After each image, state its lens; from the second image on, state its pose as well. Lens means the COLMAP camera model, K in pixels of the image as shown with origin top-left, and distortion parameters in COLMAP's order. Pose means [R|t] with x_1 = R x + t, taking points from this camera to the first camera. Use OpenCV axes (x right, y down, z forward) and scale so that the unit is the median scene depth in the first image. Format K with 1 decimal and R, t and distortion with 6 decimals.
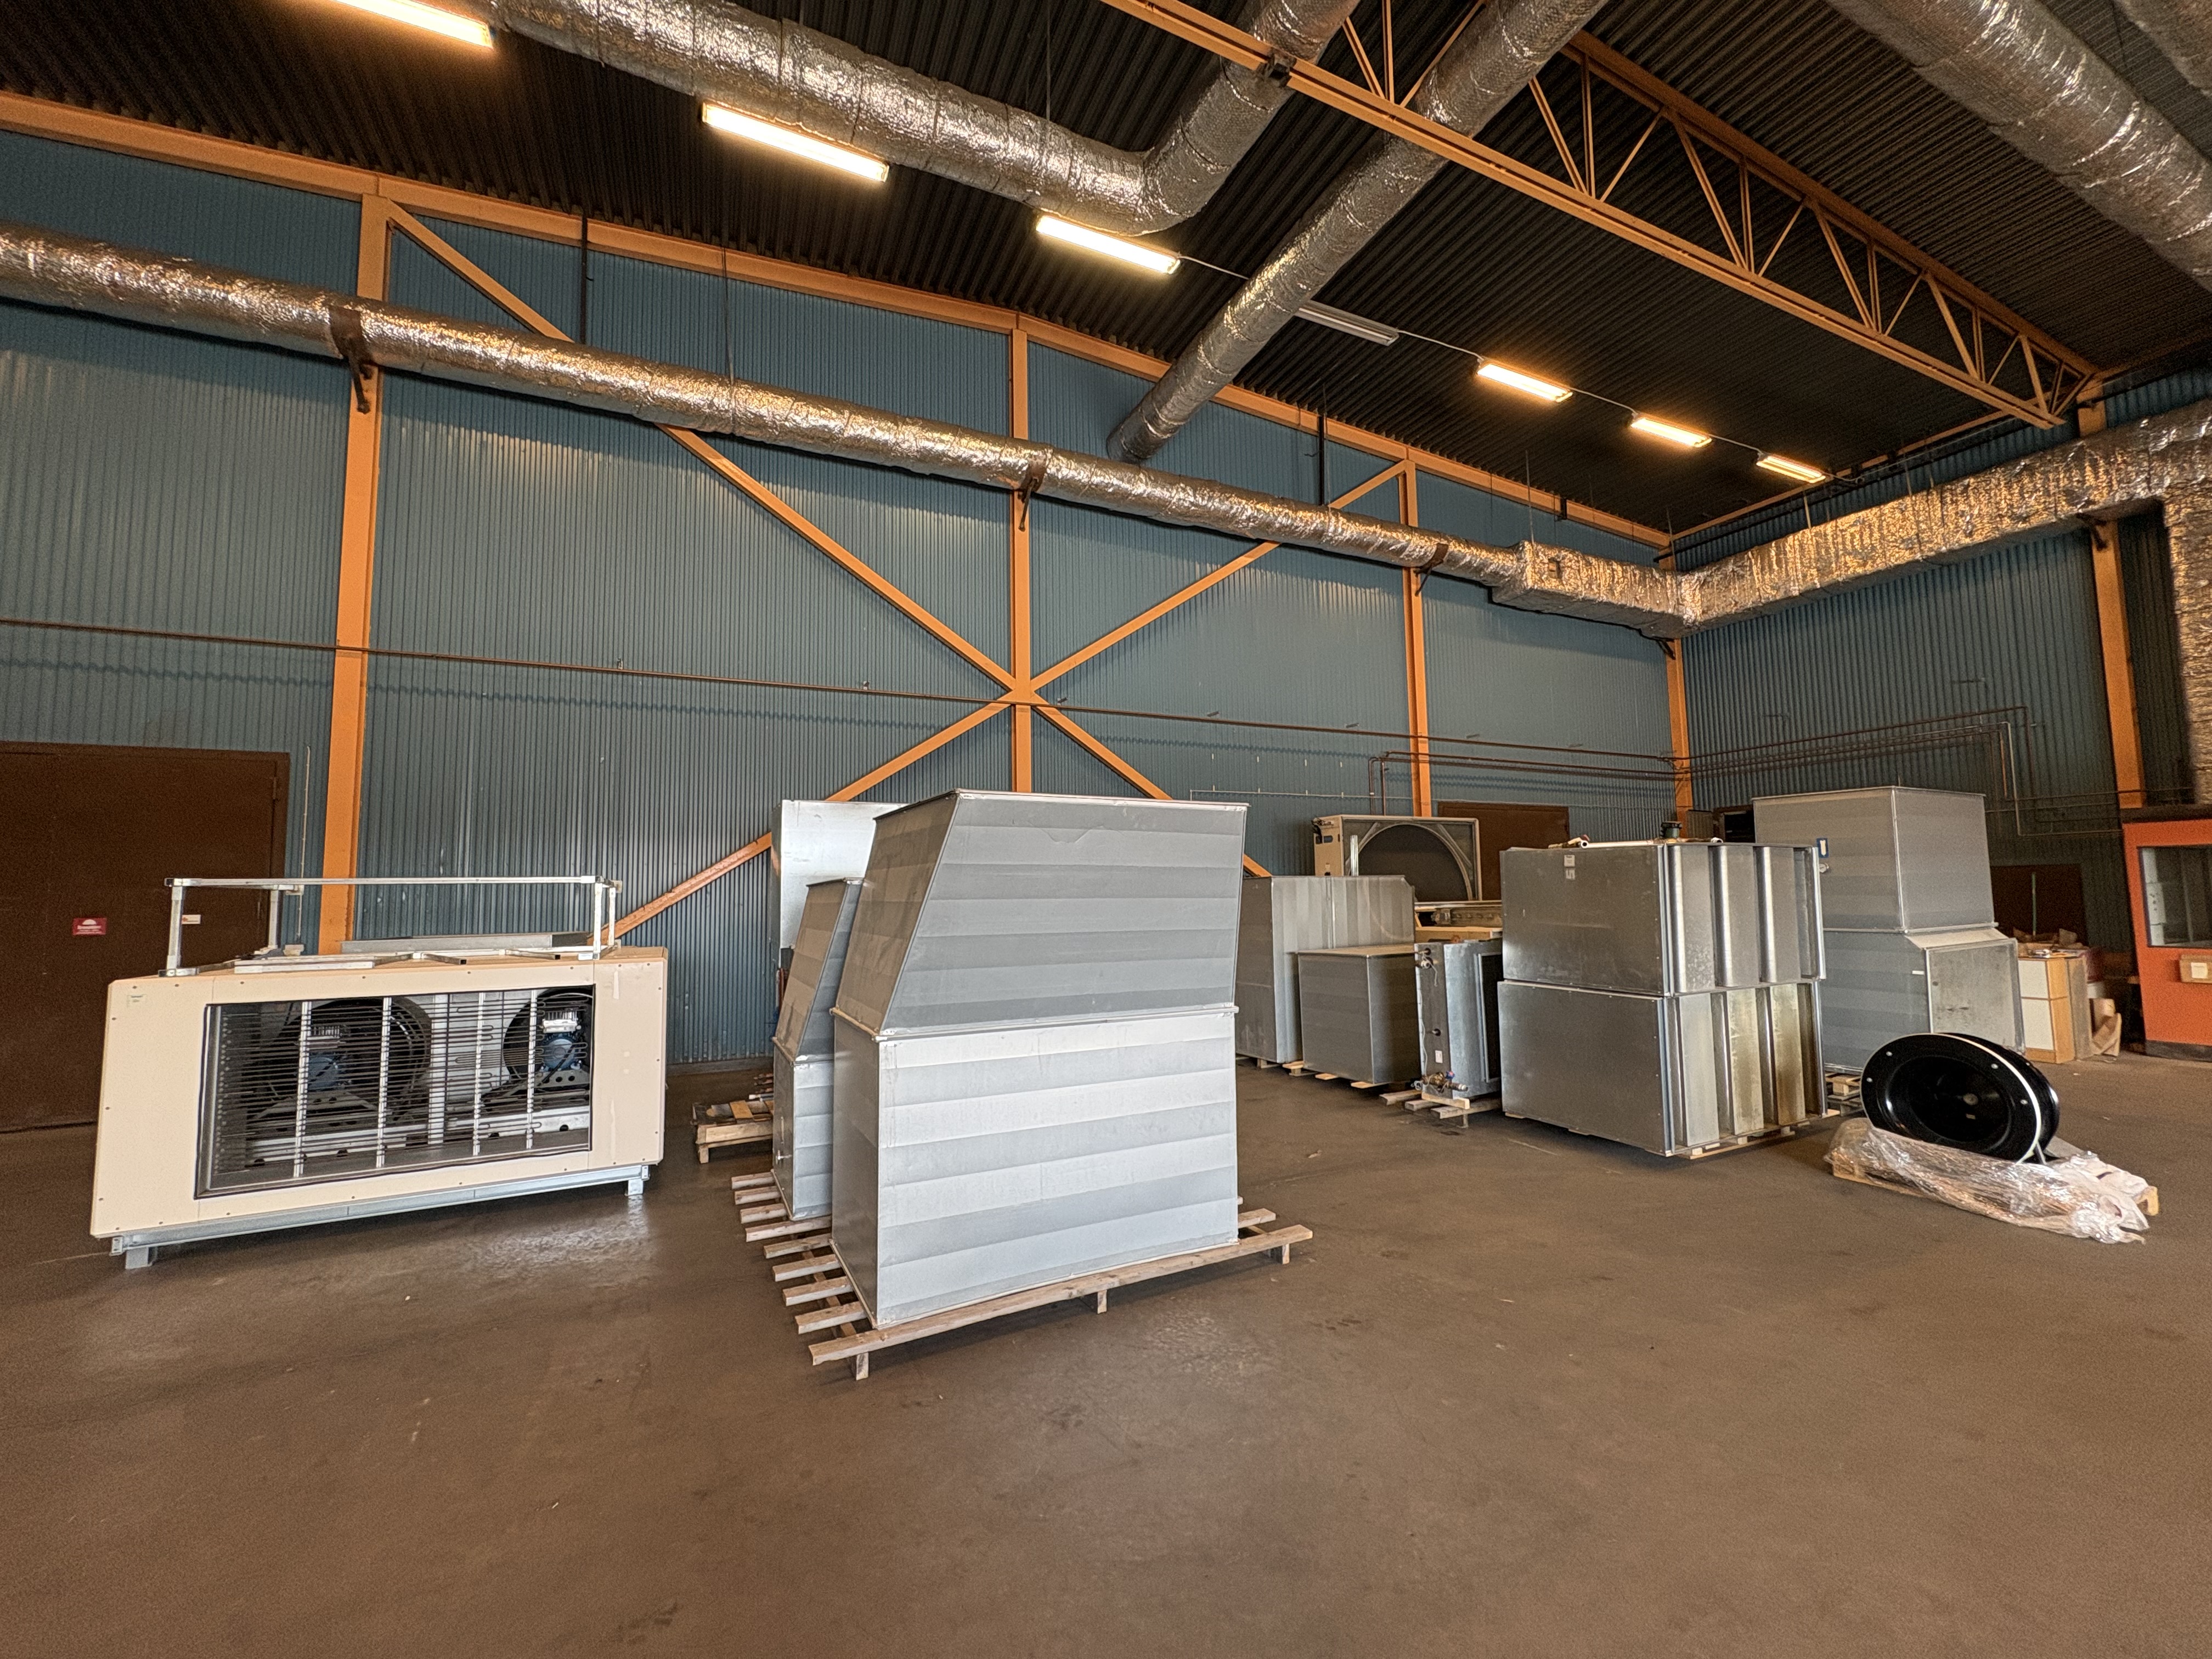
lens RADIAL K [[880.2, 0, 1108.2], [0, 880.2, 828.7], [0, 0, 1]] dist [-0.000455, 0.000299]
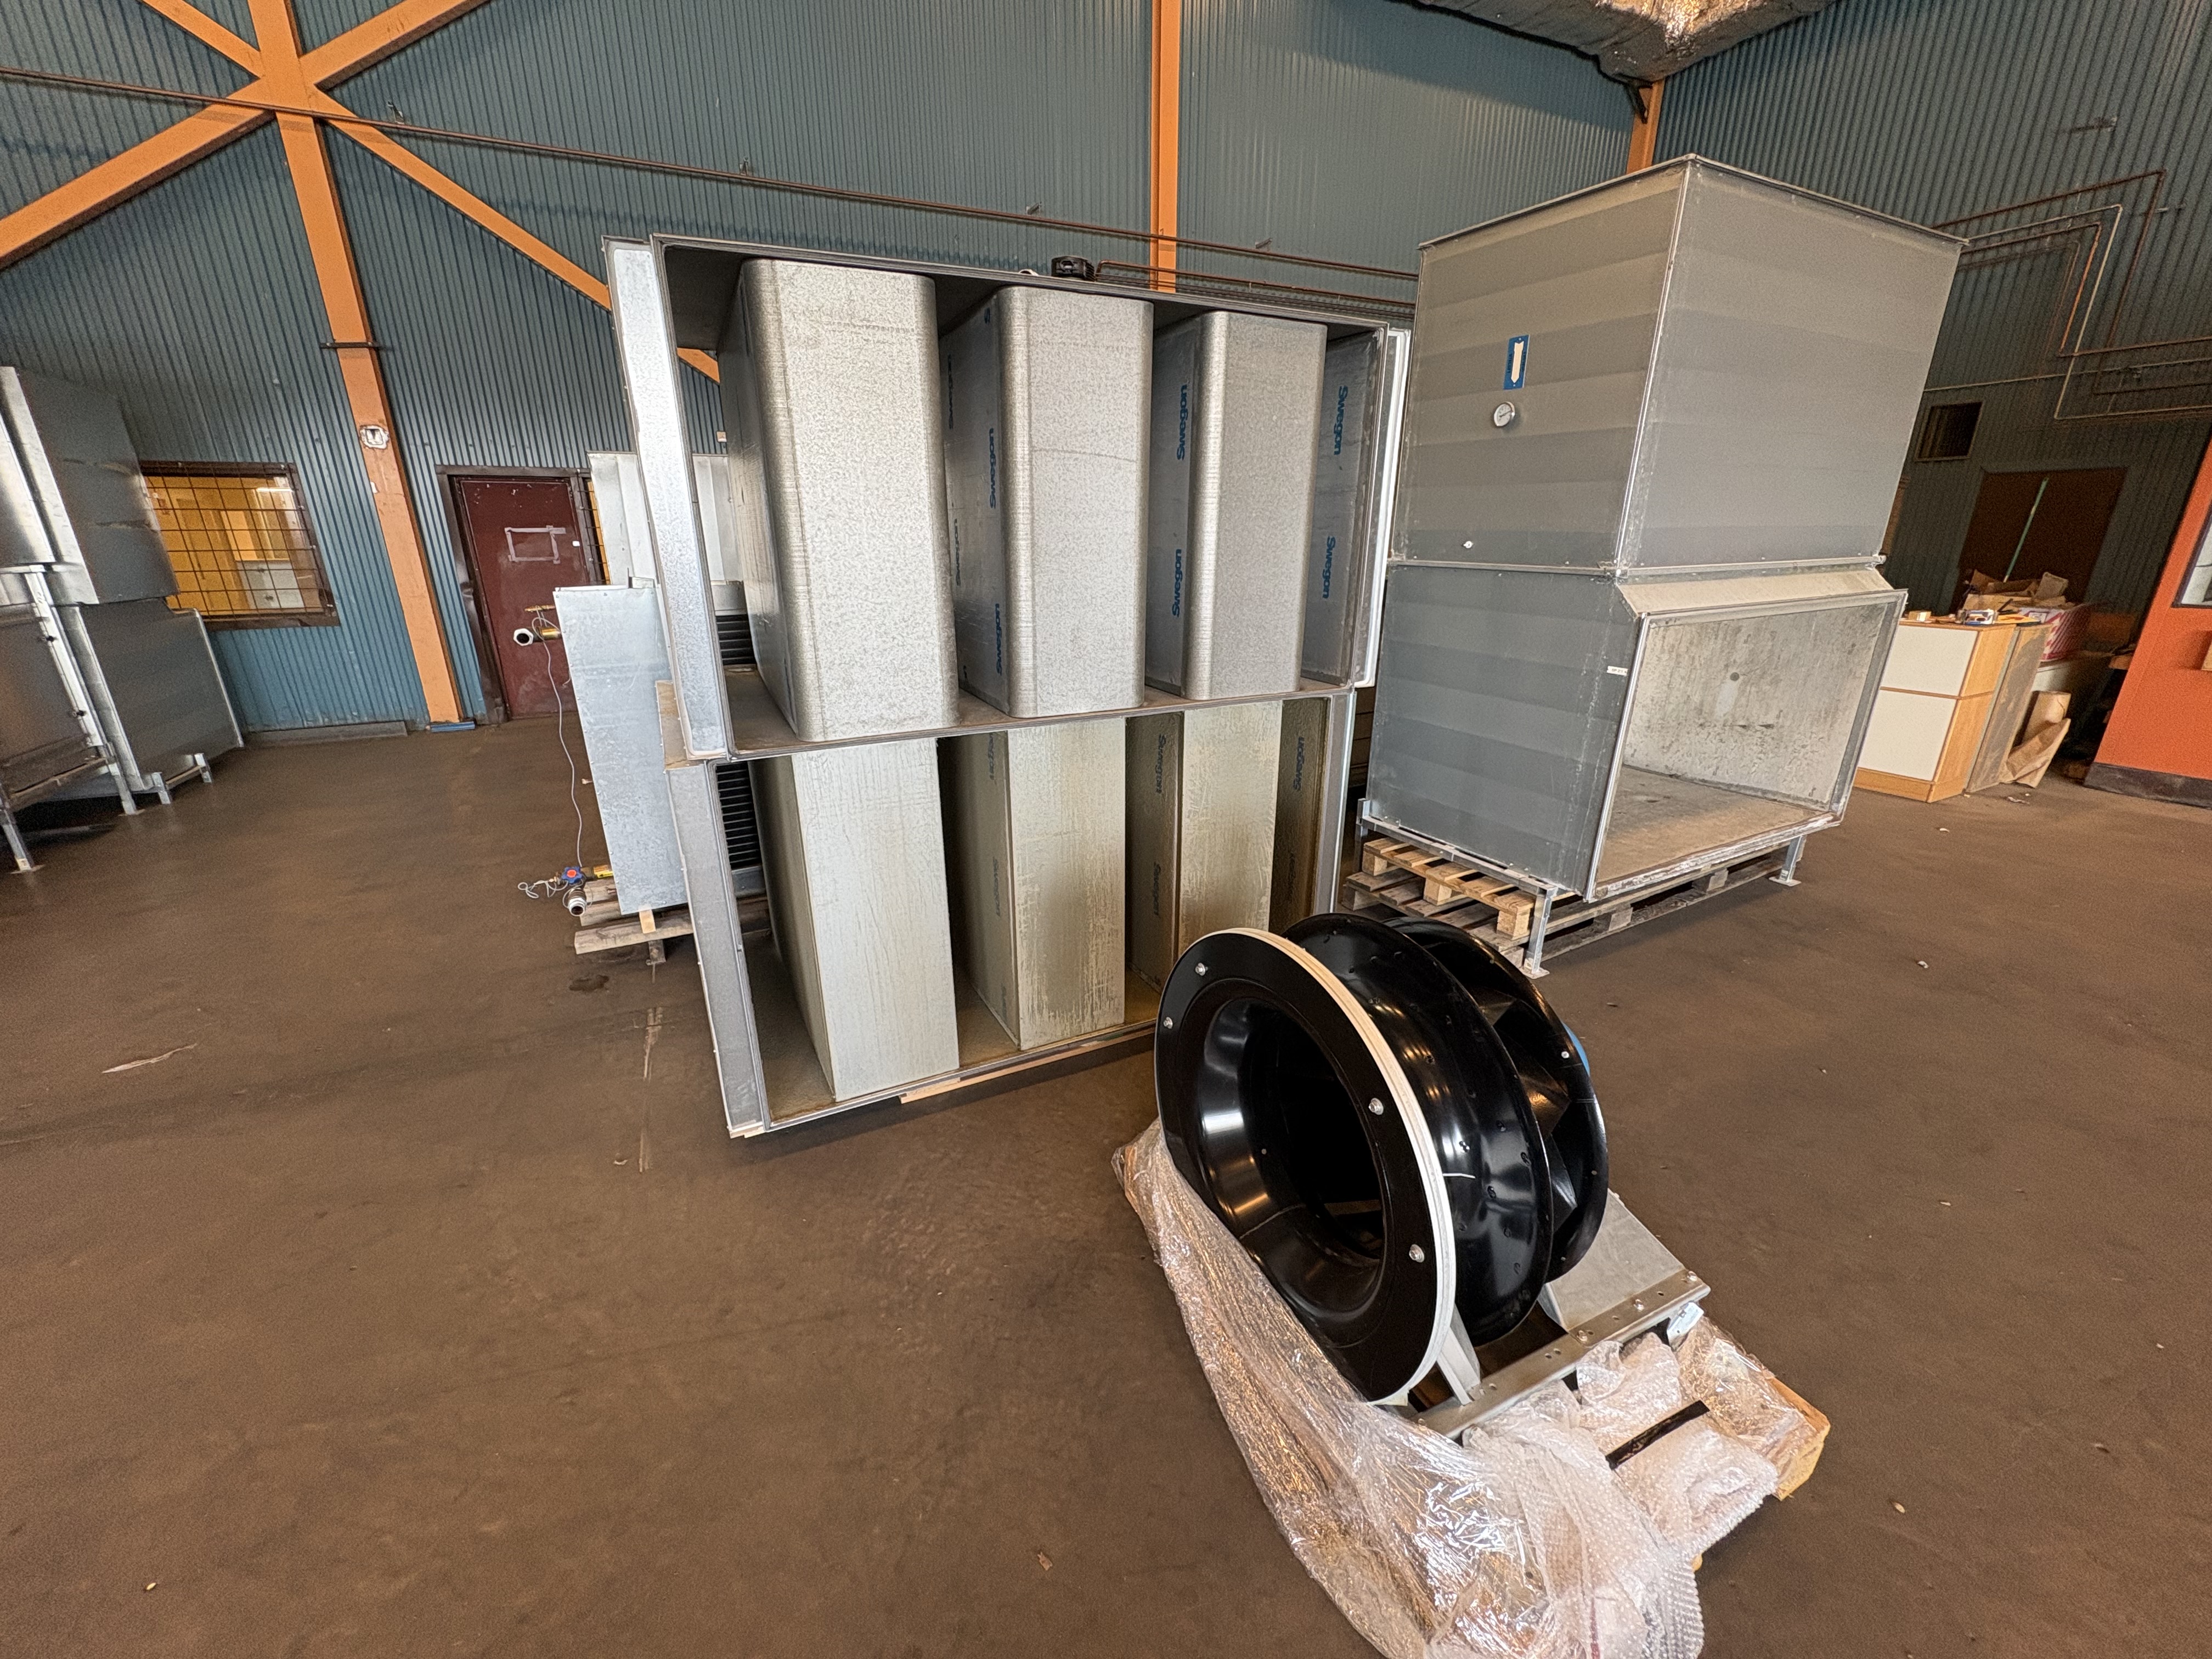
lens RADIAL K [[880.2, 0, 1108.3], [0, 880.2, 828.5], [0, 0, 1]] dist [-0.000455, 0.000299]
pose [[0.999939, 0.009587, 0.005500, 0.557030], [-0.010981, 0.918258, 0.395830, 0.055208], [-0.001255, -0.395866, 0.918307, 0.477401]]
